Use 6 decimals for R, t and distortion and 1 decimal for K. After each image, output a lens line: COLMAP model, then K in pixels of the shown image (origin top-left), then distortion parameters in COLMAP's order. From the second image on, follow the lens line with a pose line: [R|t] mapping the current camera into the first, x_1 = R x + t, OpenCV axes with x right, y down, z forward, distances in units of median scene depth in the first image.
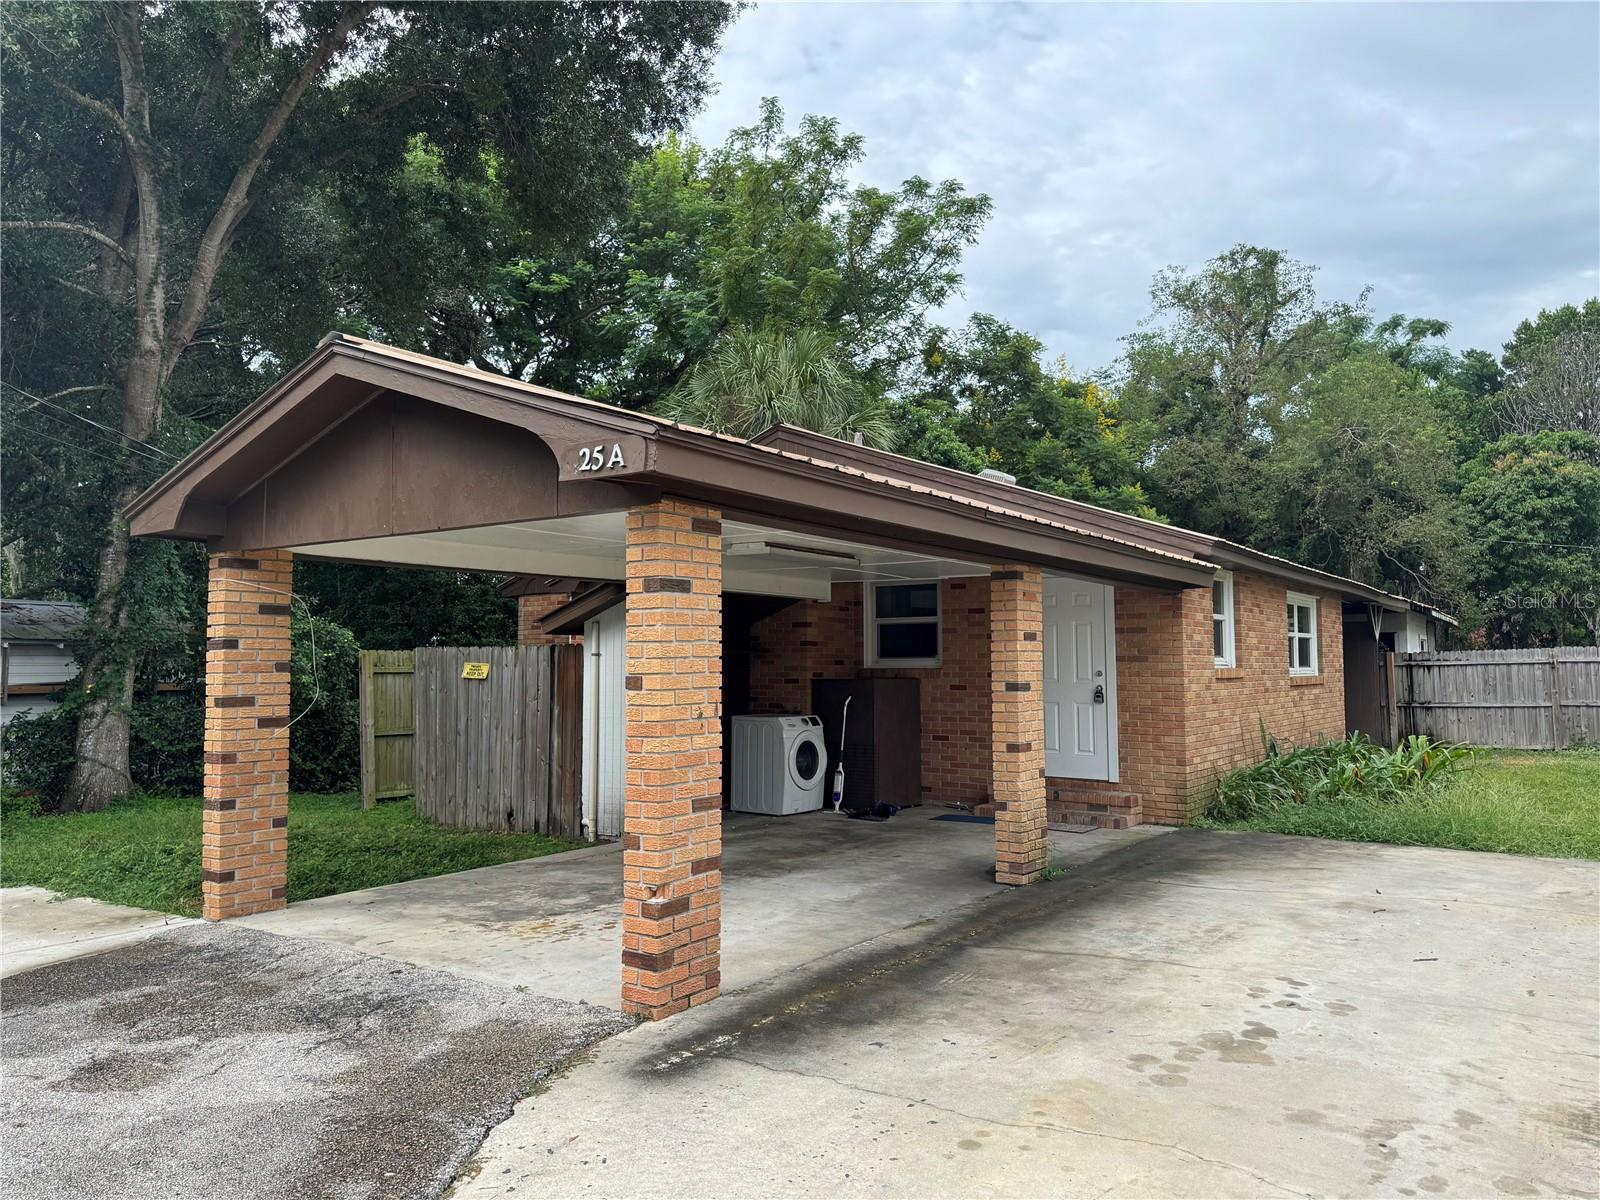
lens RADIAL K [[1118.4, 0, 800.0], [0, 1118.4, 600.0], [0, 0, 1]] dist [0.146532, -0.247631]
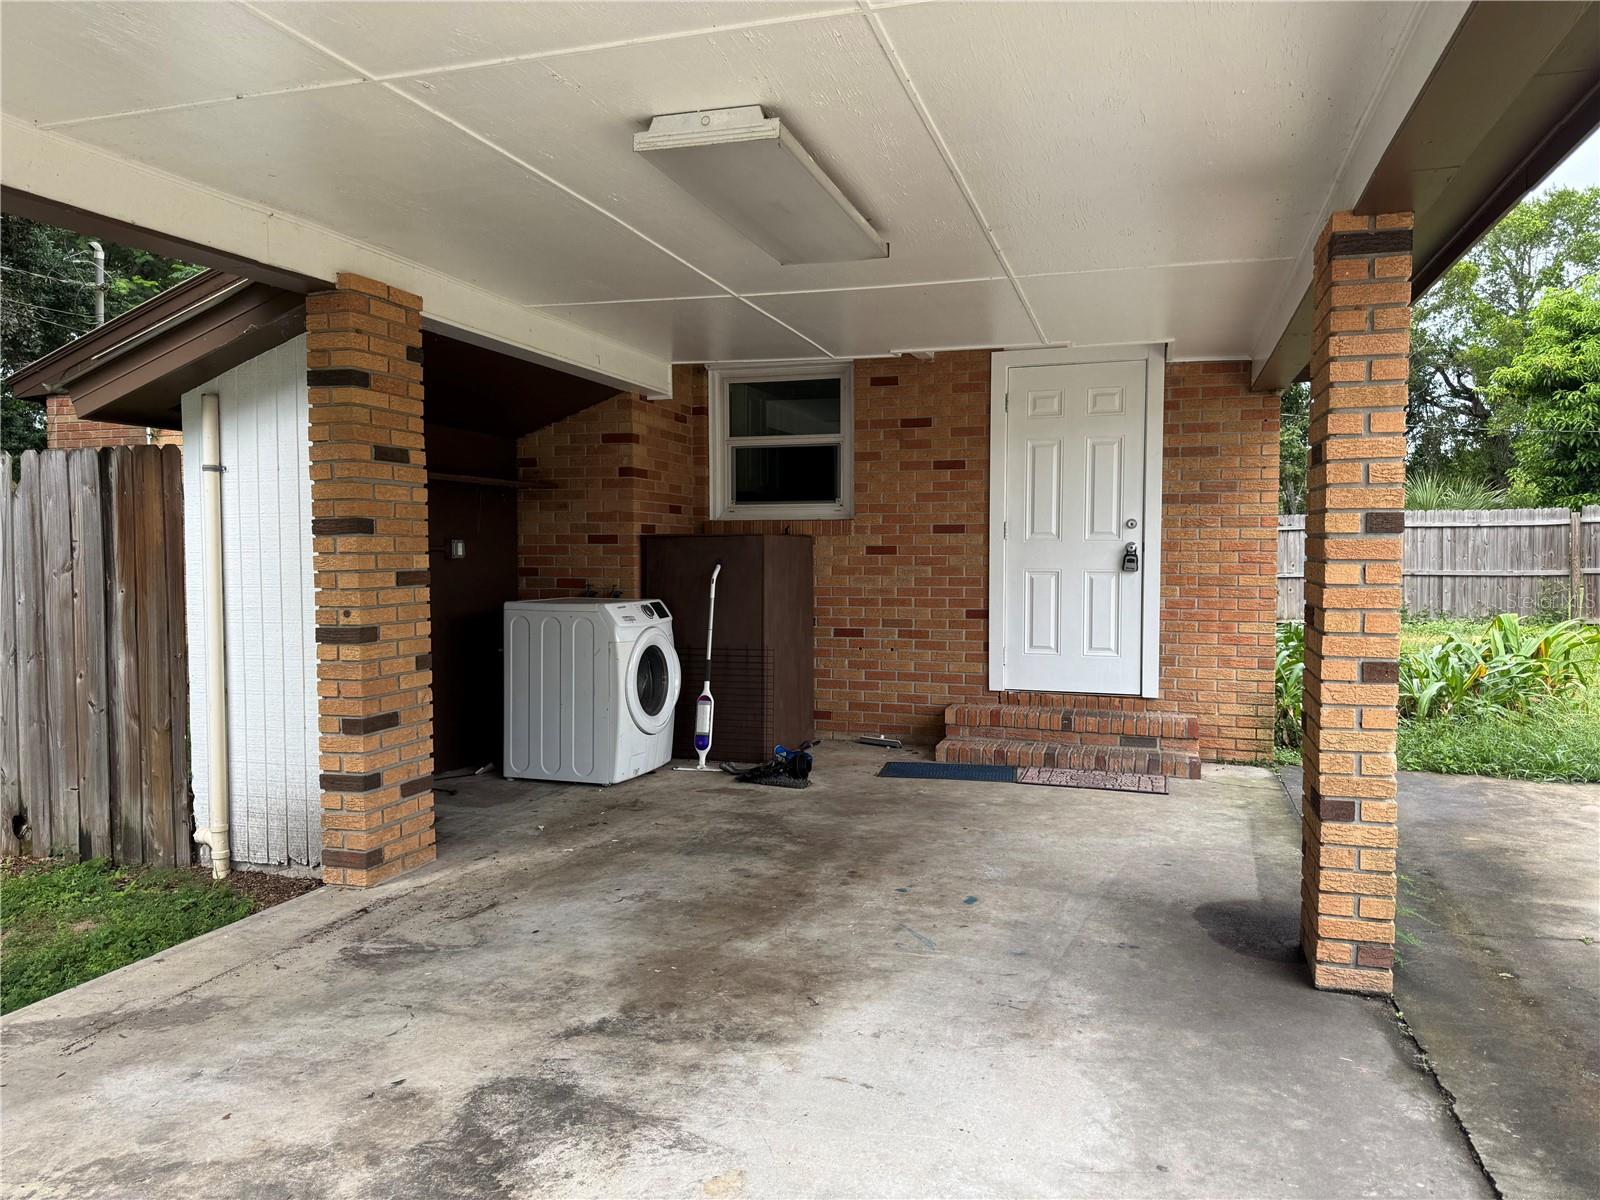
lens RADIAL K [[1120.7, 0, 799.6], [0, 1120.7, 601.4], [0, 0, 1]] dist [0.091606, -0.123951]
pose [[0.951303, -0.013843, 0.307946, -0.092912], [-0.019043, 0.994444, 0.103532, 0.045875], [-0.307668, -0.104355, 0.945754, 0.459895]]
